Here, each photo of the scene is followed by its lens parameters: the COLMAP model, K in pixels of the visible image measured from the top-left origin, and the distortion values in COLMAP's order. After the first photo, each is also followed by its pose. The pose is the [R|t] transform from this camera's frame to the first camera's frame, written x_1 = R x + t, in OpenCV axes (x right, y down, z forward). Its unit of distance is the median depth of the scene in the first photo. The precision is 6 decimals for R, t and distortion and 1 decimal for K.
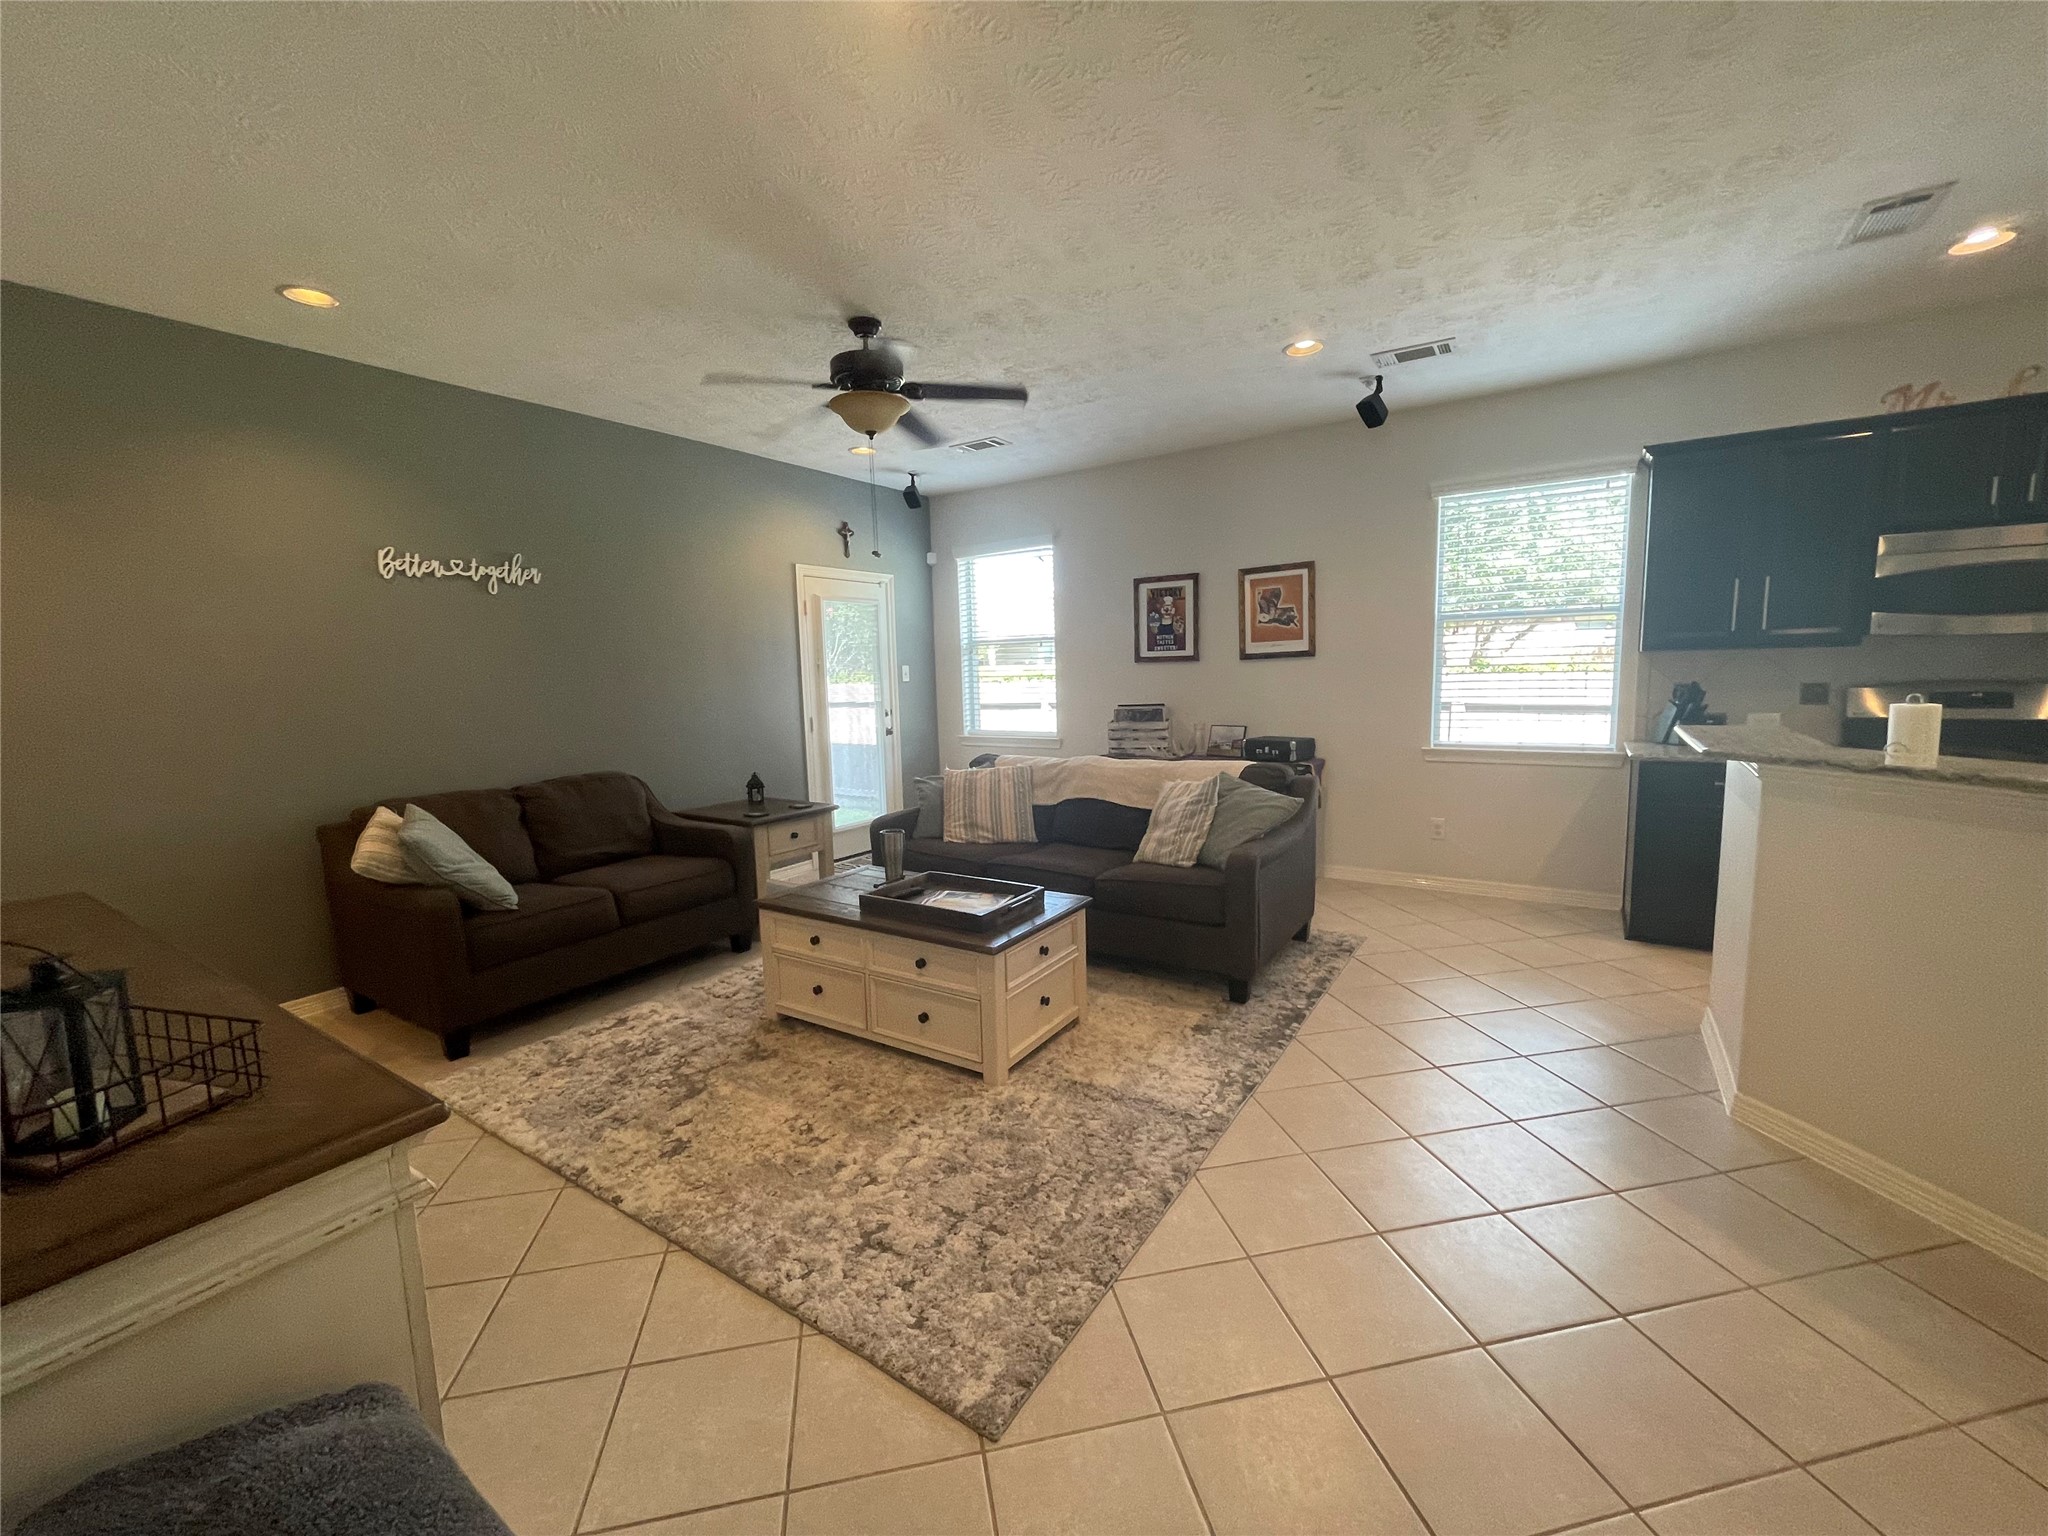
lens RADIAL K [[830.4, 0, 1024.0], [0, 830.4, 768.0], [0, 0, 1]] dist [-0.000675, -0.000037]
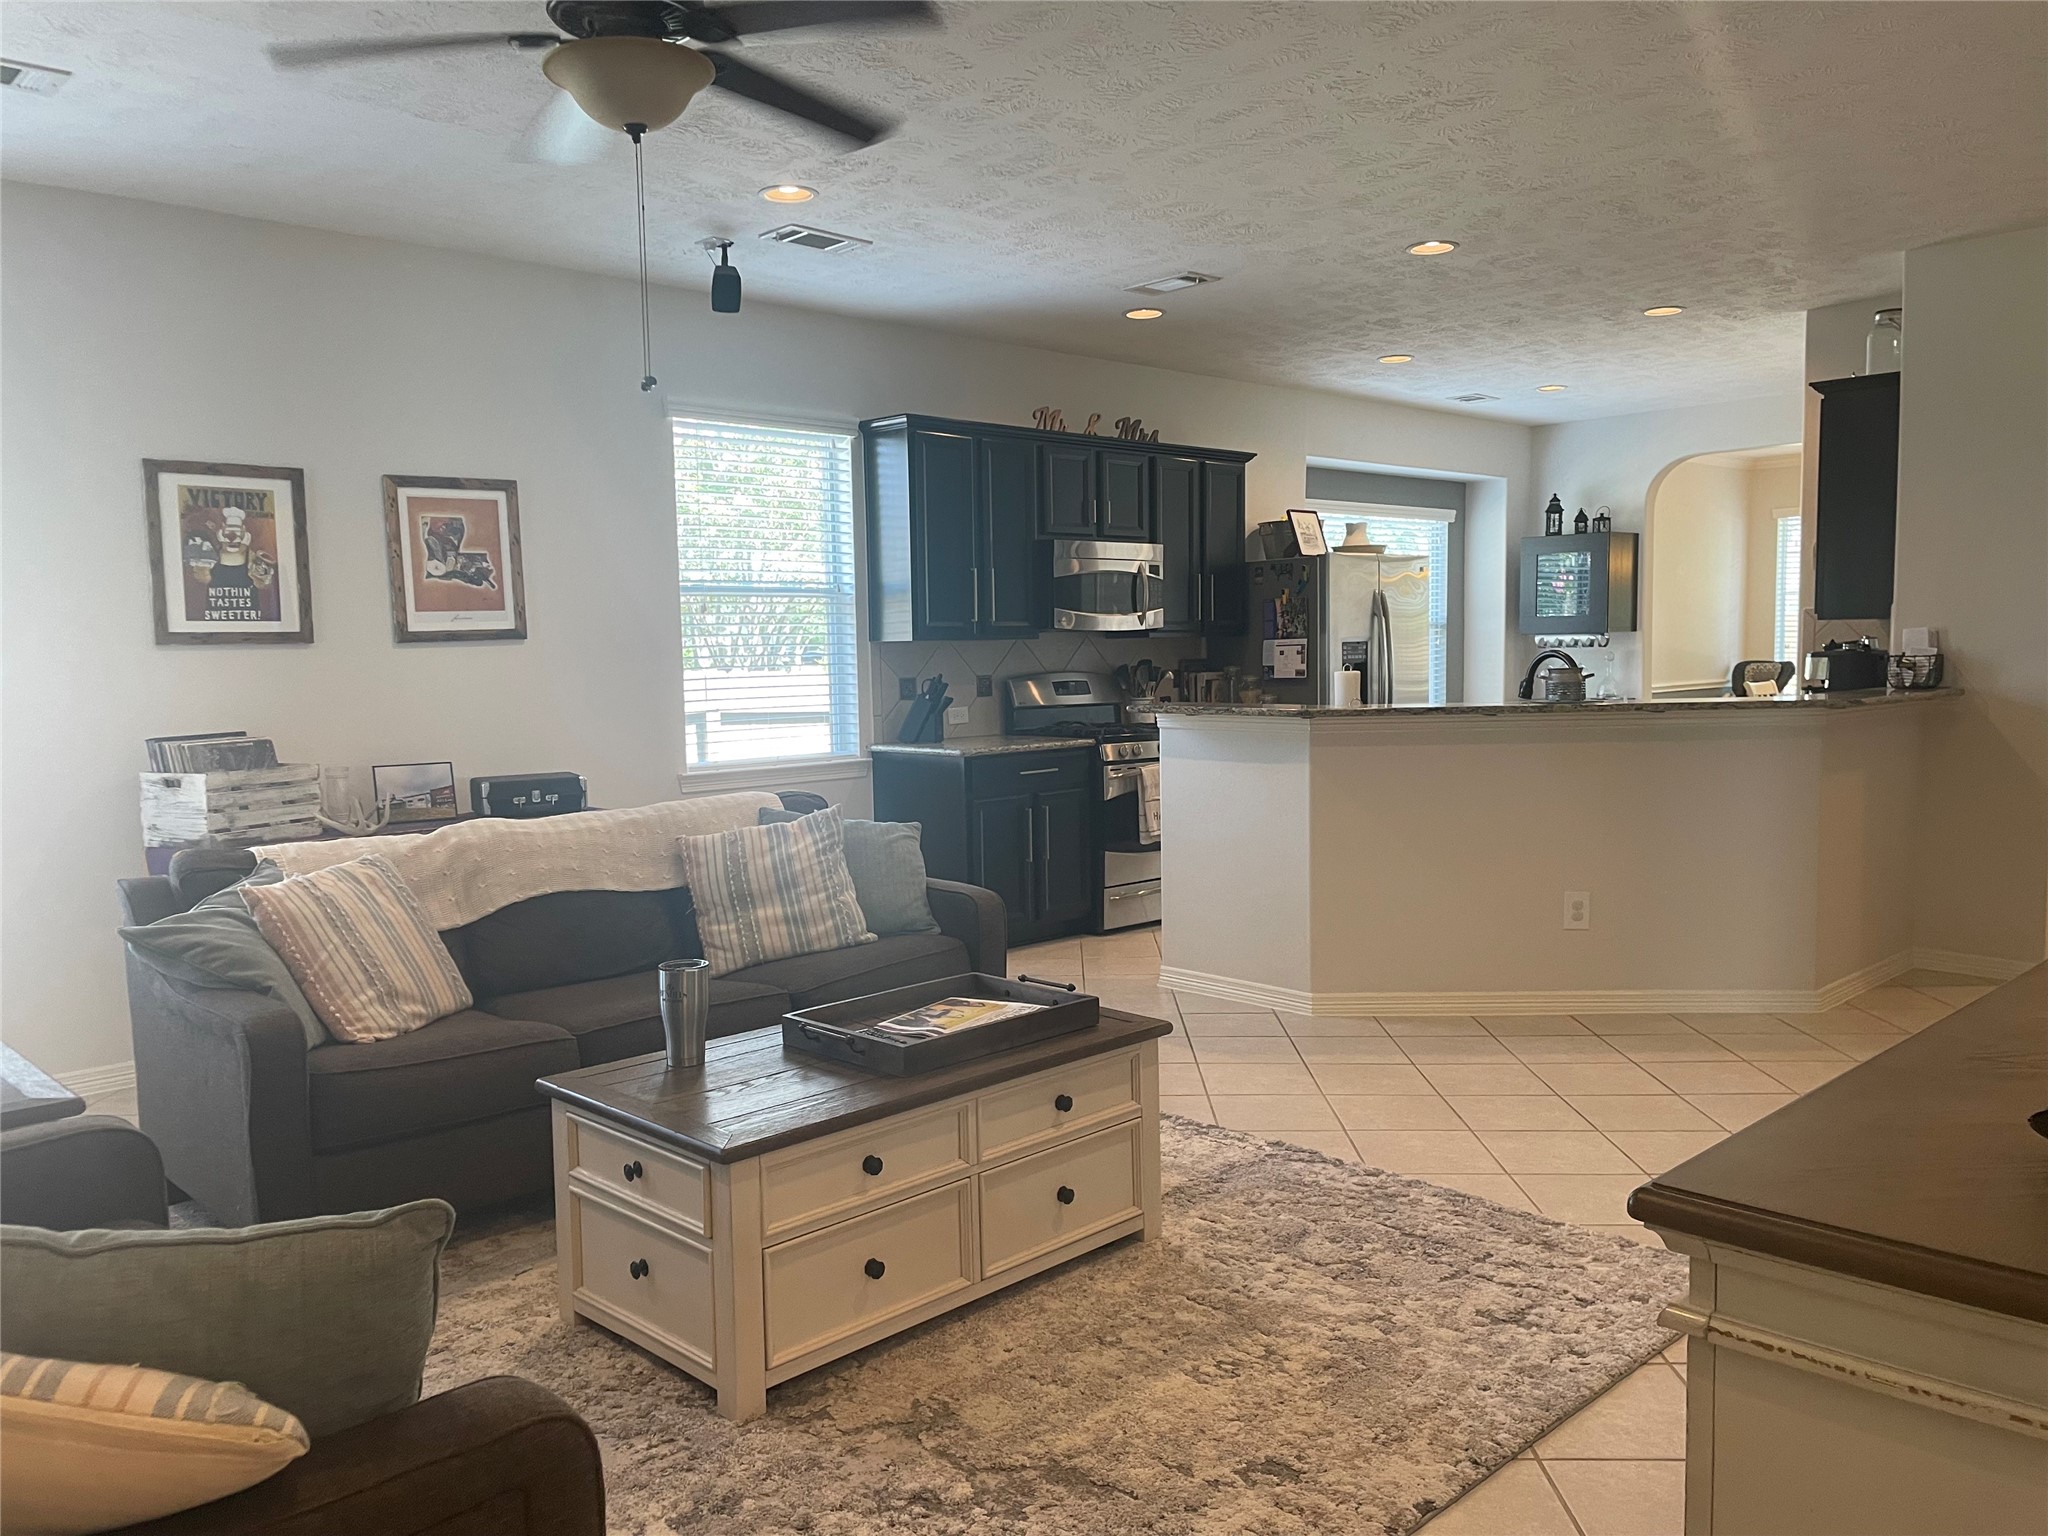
lens RADIAL K [[1569.0, 0, 1024.0], [0, 1569.0, 768.0], [0, 0, 1]] dist [0.044425, -0.001780]
pose [[0.212382, -0.049661, 0.975924, -0.687496], [0.134231, 0.990723, 0.021202, -0.018483], [-0.967924, 0.126497, 0.217077, 0.418151]]
